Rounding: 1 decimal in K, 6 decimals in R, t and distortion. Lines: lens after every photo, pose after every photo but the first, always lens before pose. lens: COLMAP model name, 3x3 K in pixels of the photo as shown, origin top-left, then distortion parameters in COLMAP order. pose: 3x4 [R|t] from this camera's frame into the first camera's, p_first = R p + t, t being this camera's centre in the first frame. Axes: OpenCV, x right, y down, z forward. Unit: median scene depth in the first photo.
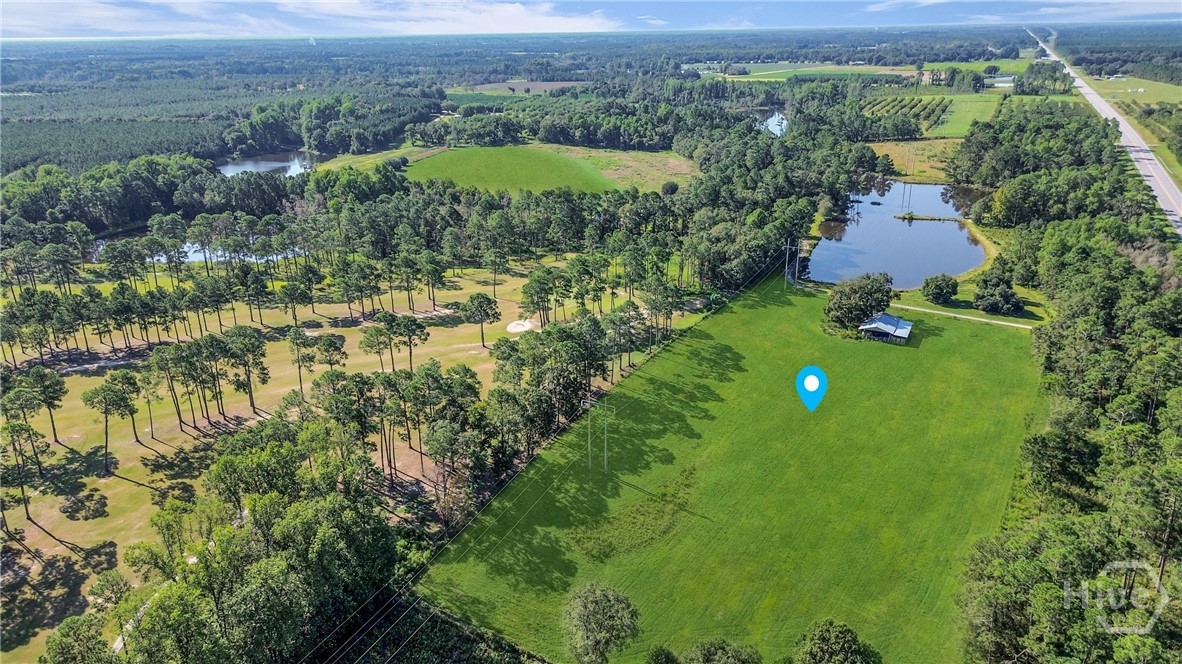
lens RADIAL K [[791.0, 0, 591.0], [0, 791.0, 329.9], [0, 0, 1]] dist [0.020750, -0.008957]
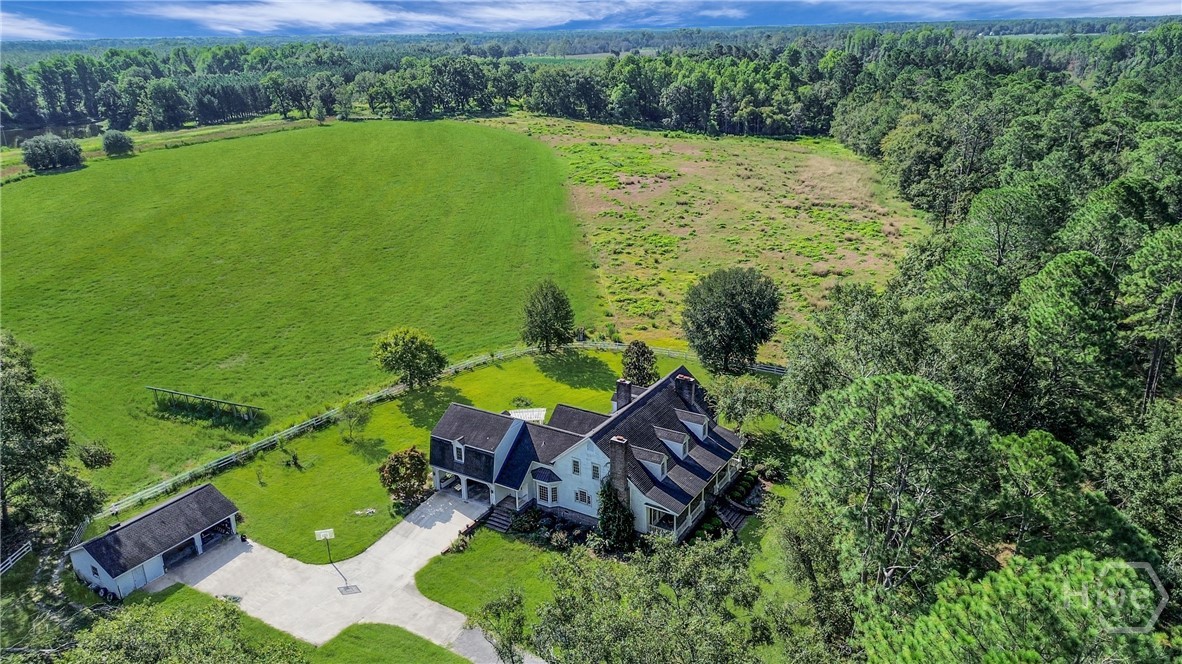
lens RADIAL K [[791.0, 0, 592.6], [0, 791.0, 335.2], [0, 0, 1]] dist [0.020750, -0.008957]
pose [[0.975590, 0.070370, -0.208021, 0.074015], [-0.068182, 0.997516, 0.017680, -0.120556], [0.208748, -0.003066, 0.977965, 0.561811]]
